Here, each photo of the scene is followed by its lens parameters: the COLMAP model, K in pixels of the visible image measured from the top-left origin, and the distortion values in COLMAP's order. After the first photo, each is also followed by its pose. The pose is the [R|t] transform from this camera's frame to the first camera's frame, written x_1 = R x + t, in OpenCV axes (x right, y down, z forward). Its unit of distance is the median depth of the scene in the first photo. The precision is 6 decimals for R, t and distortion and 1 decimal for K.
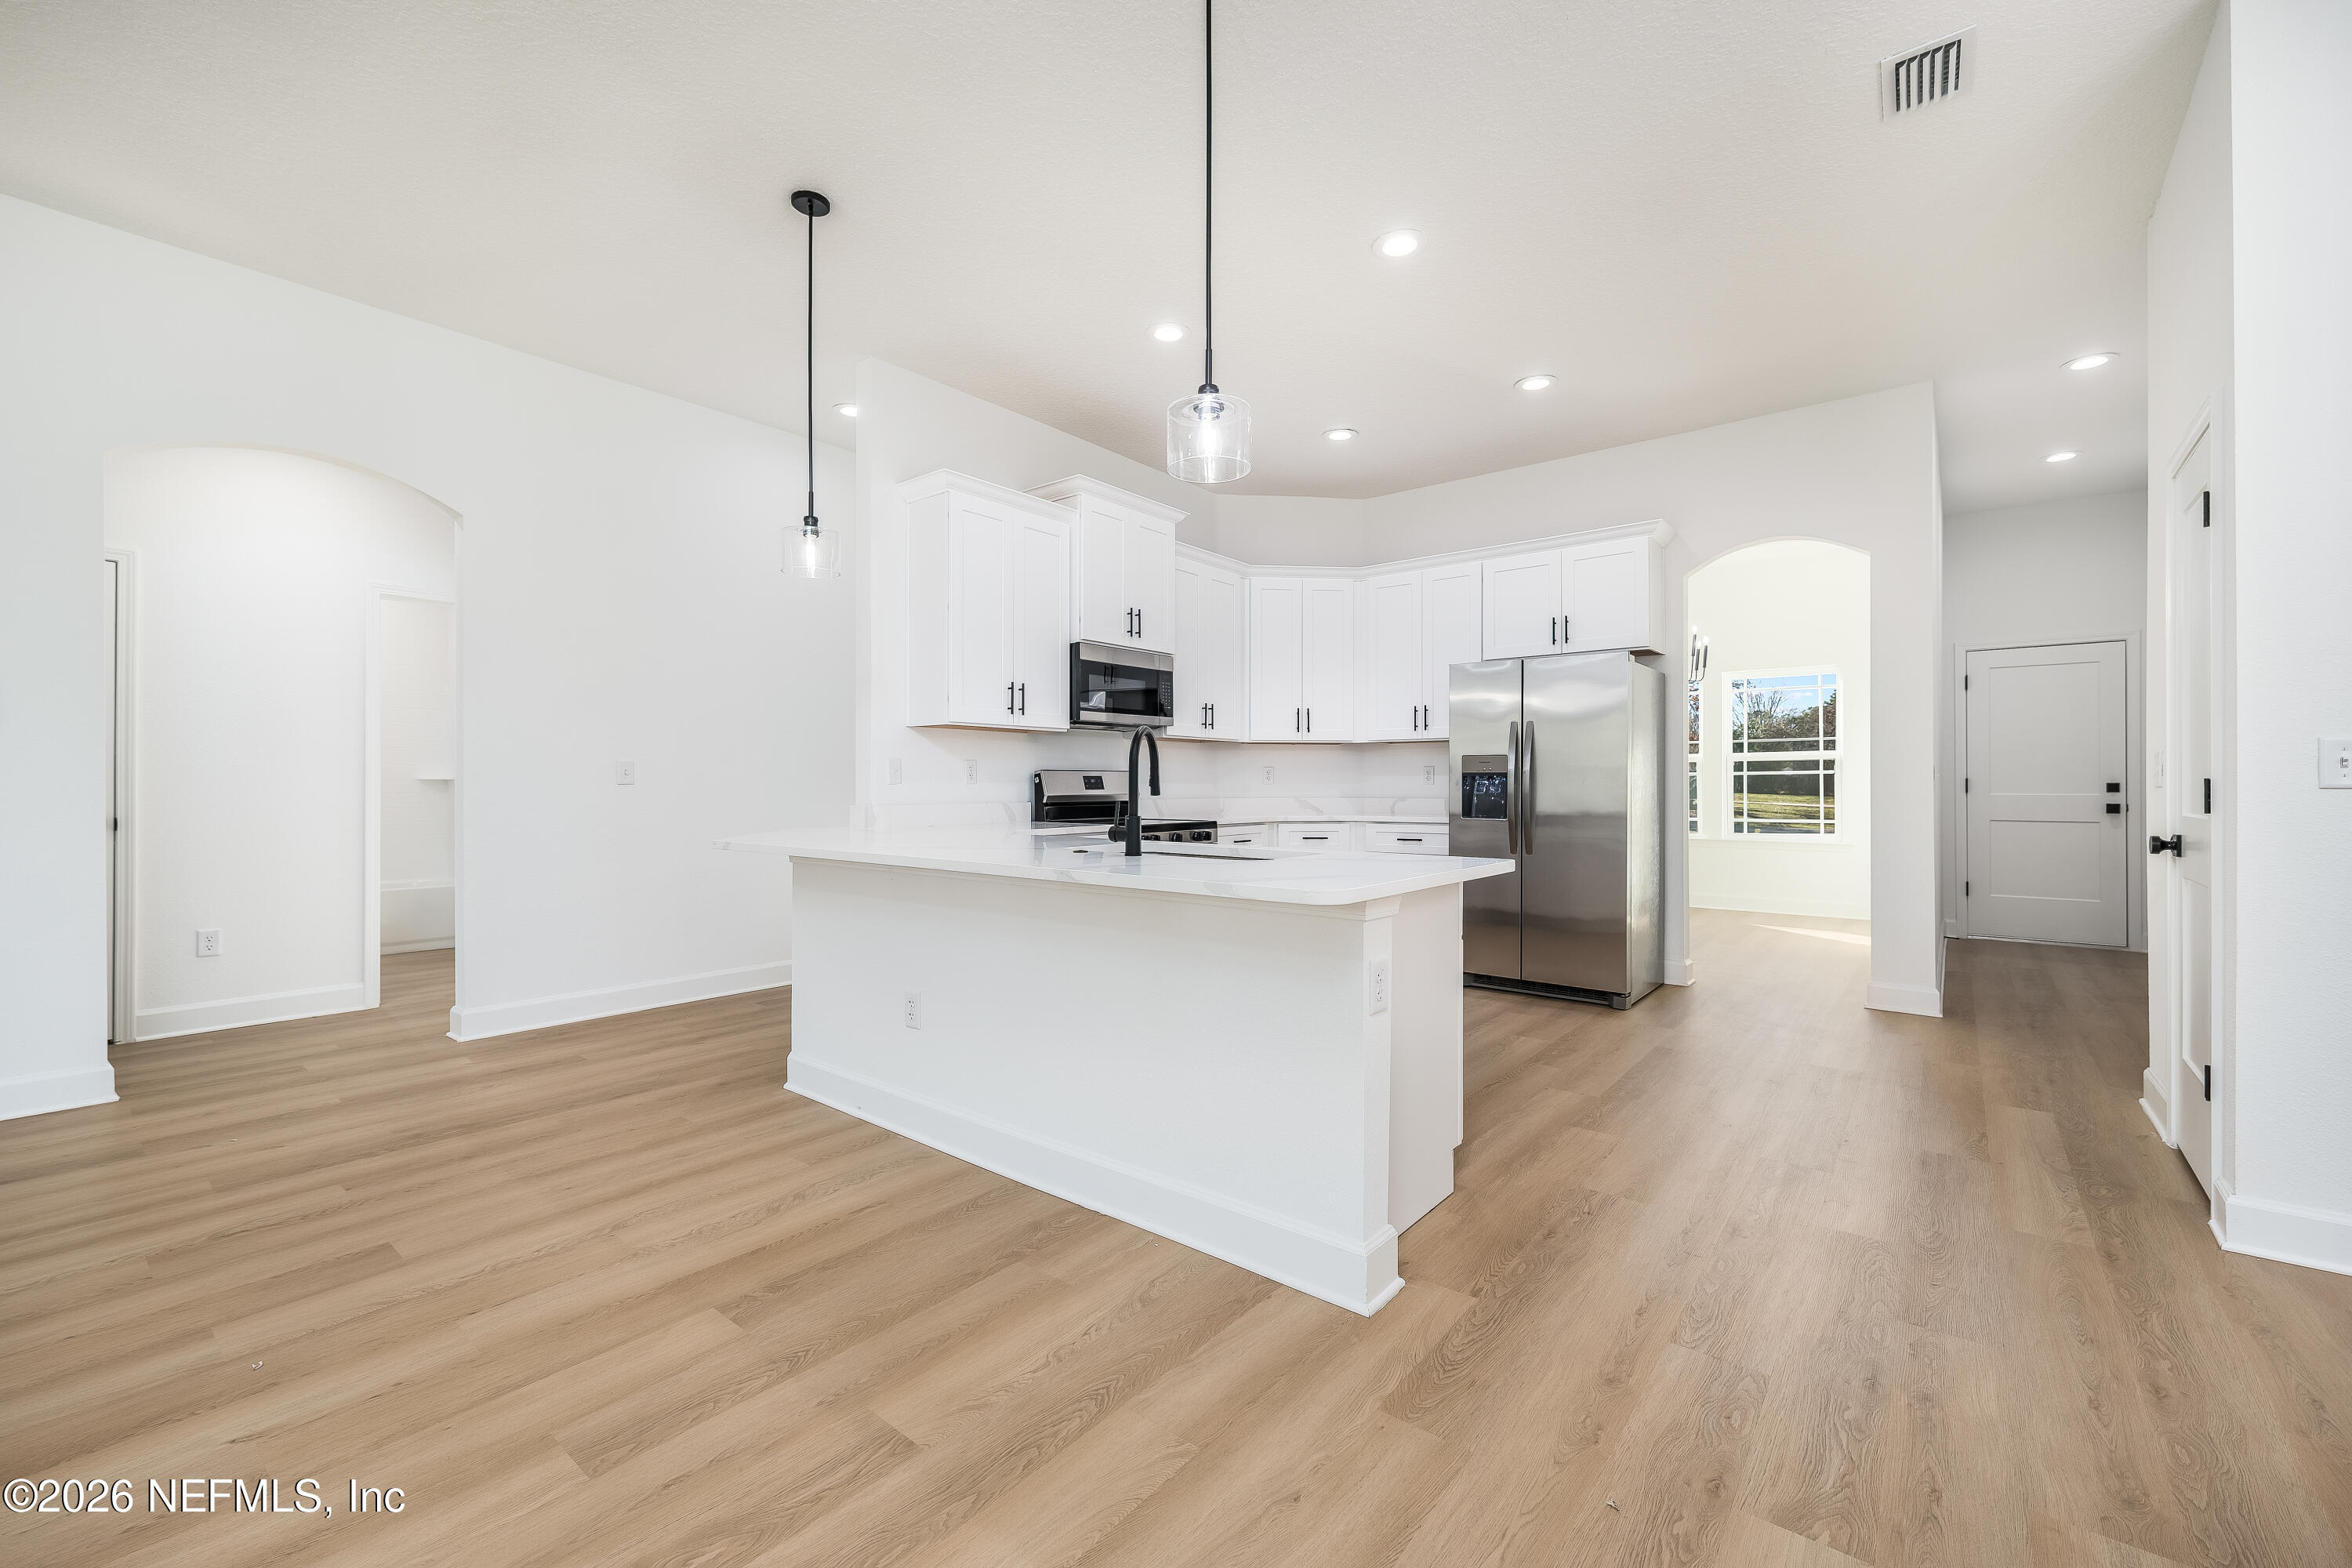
lens RADIAL K [[951.9, 0, 1176.0], [0, 951.9, 784.0], [0, 0, 1]] dist [0.000649, 0.000017]
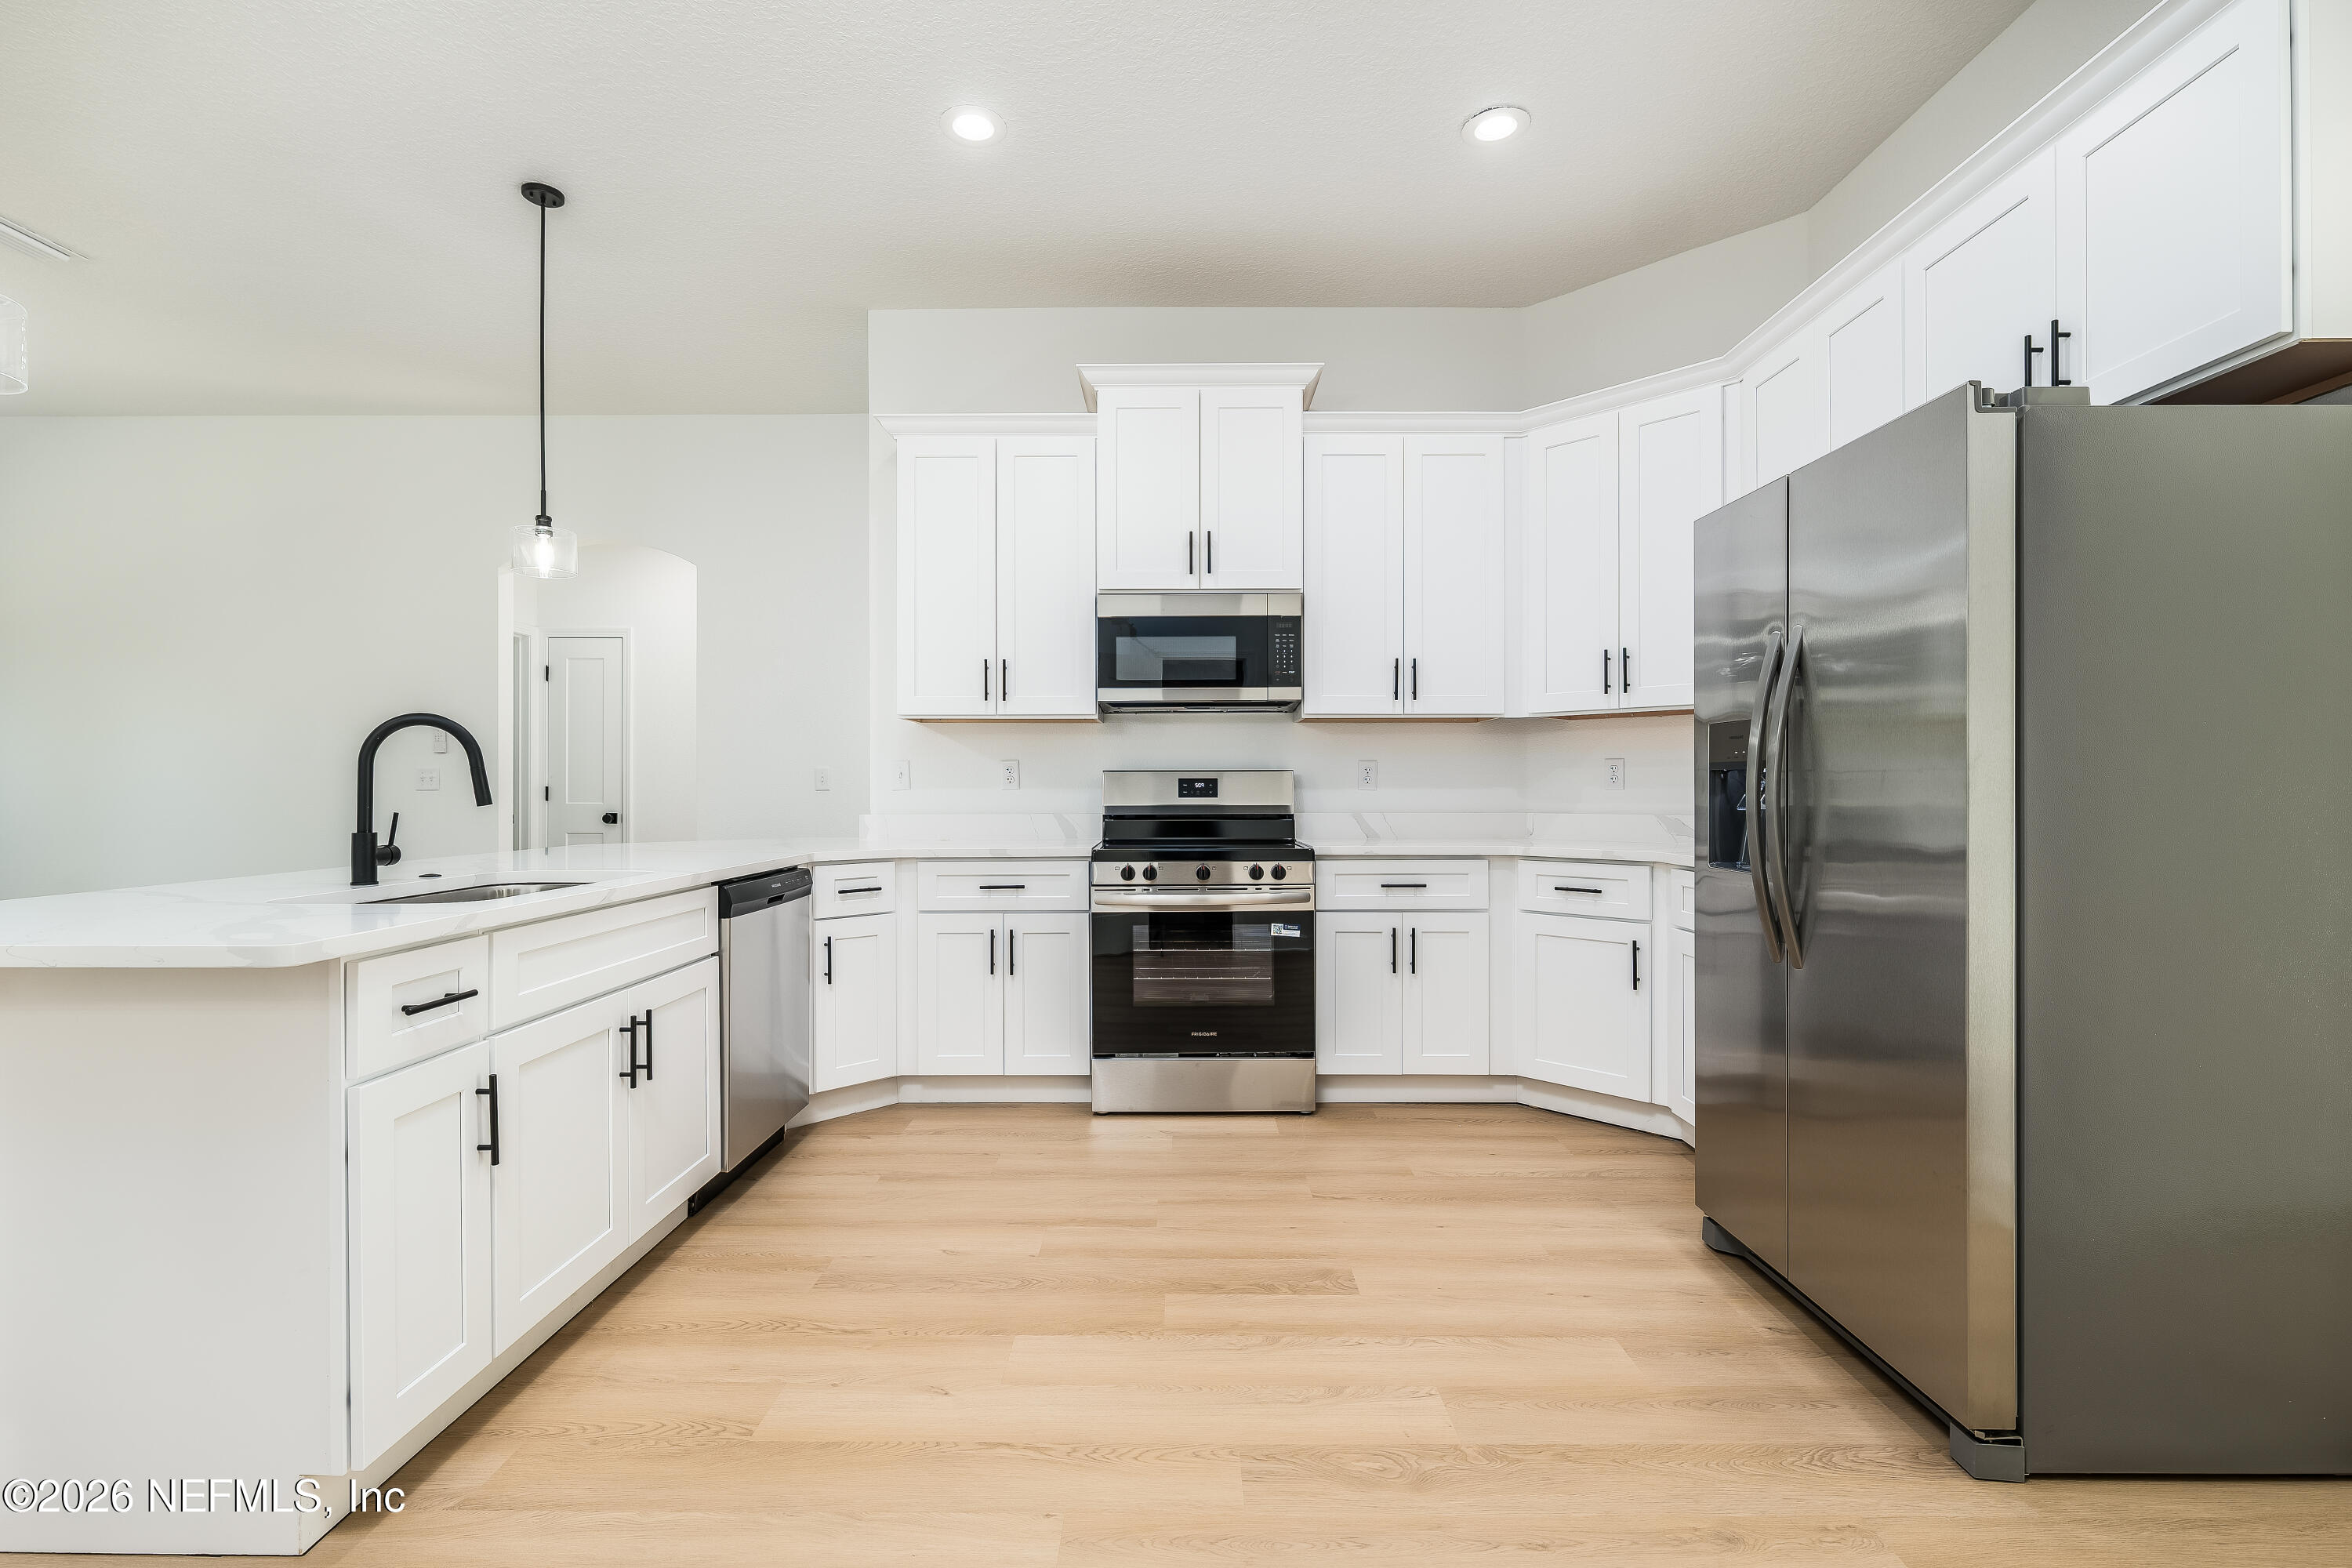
lens RADIAL K [[1121.7, 0, 1176.0], [0, 1121.7, 784.0], [0, 0, 1]] dist [-0.000958, -0.000165]
pose [[0.635606, 0.000241, -0.772013, 0.561020], [-0.000098, 1.000000, 0.000232, -0.004369], [0.772013, -0.000071, 0.635606, 0.474786]]
